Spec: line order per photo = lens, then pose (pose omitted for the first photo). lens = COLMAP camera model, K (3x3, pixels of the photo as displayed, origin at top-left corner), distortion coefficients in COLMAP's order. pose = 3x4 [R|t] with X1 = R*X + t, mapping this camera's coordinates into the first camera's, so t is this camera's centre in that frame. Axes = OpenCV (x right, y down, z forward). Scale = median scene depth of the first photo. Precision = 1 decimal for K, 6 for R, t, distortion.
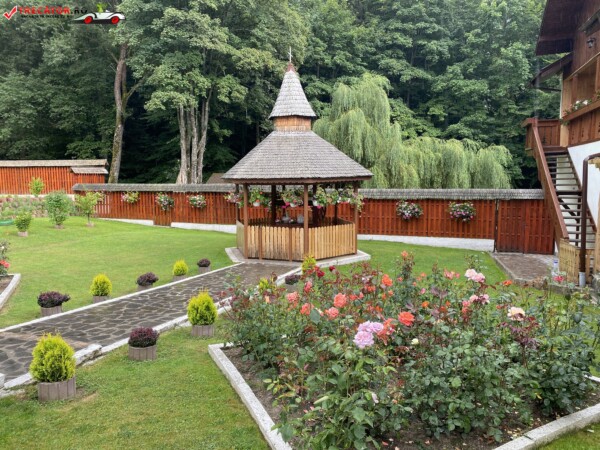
lens RADIAL K [[462.6, 0, 306.6], [0, 462.6, 232.1], [0, 0, 1]] dist [0.027677, -0.029136]
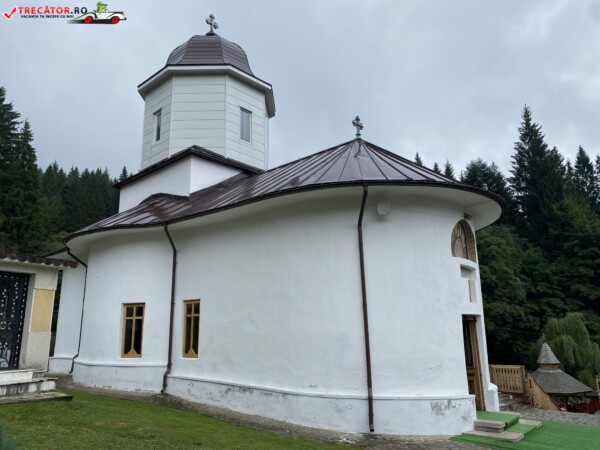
lens RADIAL K [[462.6, 0, 299.1], [0, 462.6, 218.1], [0, 0, 1]] dist [0.027677, -0.029136]
pose [[0.936736, -0.095554, -0.336741, -0.134280], [-0.031217, 0.935380, -0.352265, -0.023192], [0.348641, 0.340491, 0.873221, -0.676705]]
